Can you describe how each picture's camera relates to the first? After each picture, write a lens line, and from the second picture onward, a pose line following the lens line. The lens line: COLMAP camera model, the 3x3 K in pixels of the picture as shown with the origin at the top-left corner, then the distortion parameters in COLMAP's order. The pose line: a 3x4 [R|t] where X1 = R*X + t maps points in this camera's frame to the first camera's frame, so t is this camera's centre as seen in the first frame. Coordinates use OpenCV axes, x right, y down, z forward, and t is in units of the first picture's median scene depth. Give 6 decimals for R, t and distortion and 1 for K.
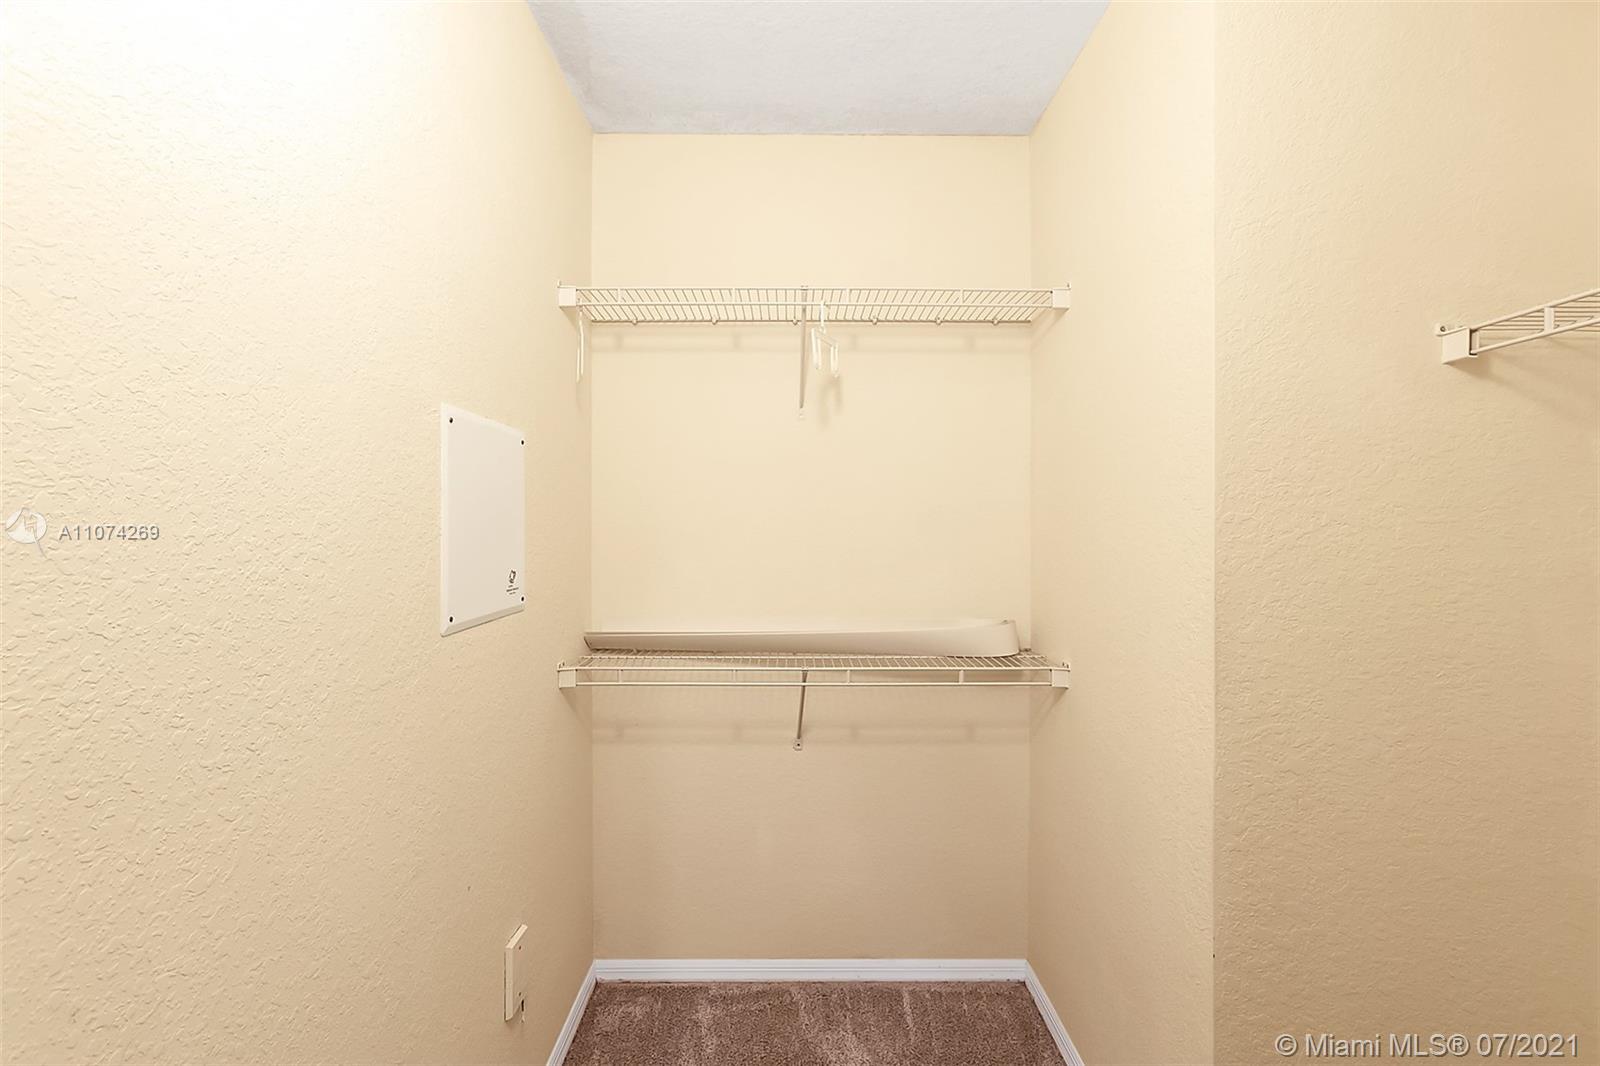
lens RADIAL K [[728.4, 0, 798.8], [0, 728.4, 530.7], [0, 0, 1]] dist [-0.016384, 0.004905]
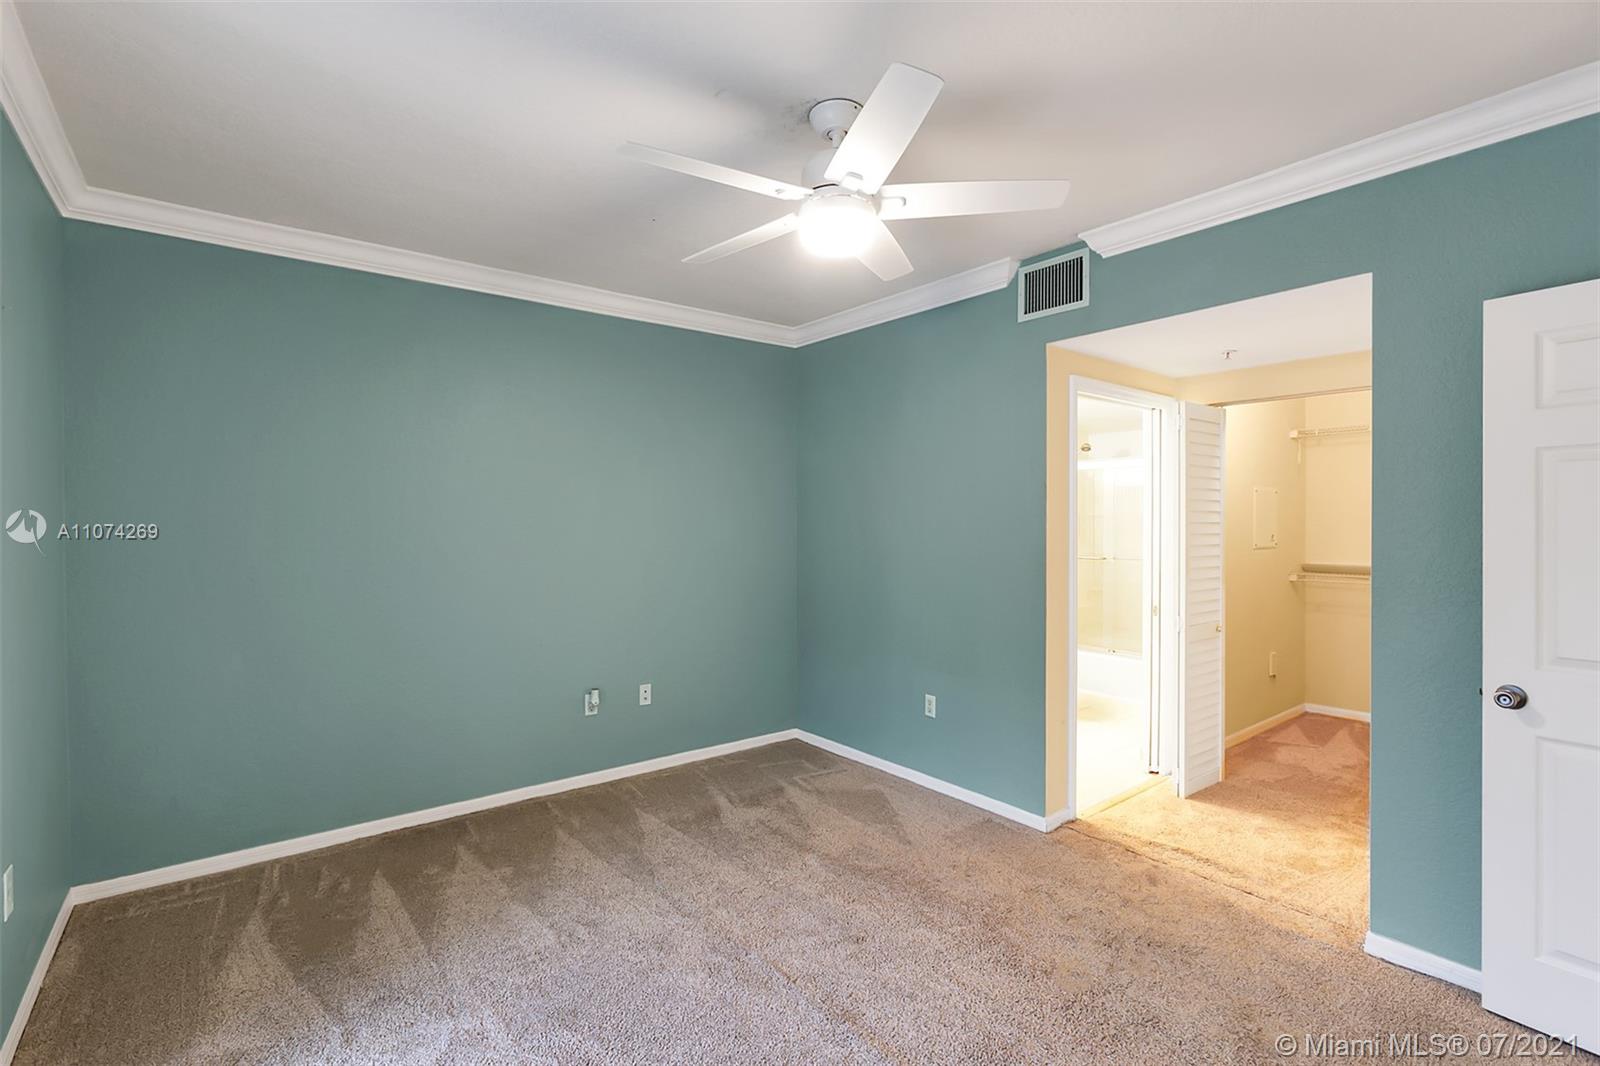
lens RADIAL K [[734.2, 0, 800.8], [0, 734.2, 523.5], [0, 0, 1]] dist [-0.014231, 0.002871]
pose [[0.619847, 0.004549, -0.784710, 0.619972], [-0.008425, 0.999964, -0.000858, 0.023888], [0.784678, 0.007143, 0.619863, -1.945172]]
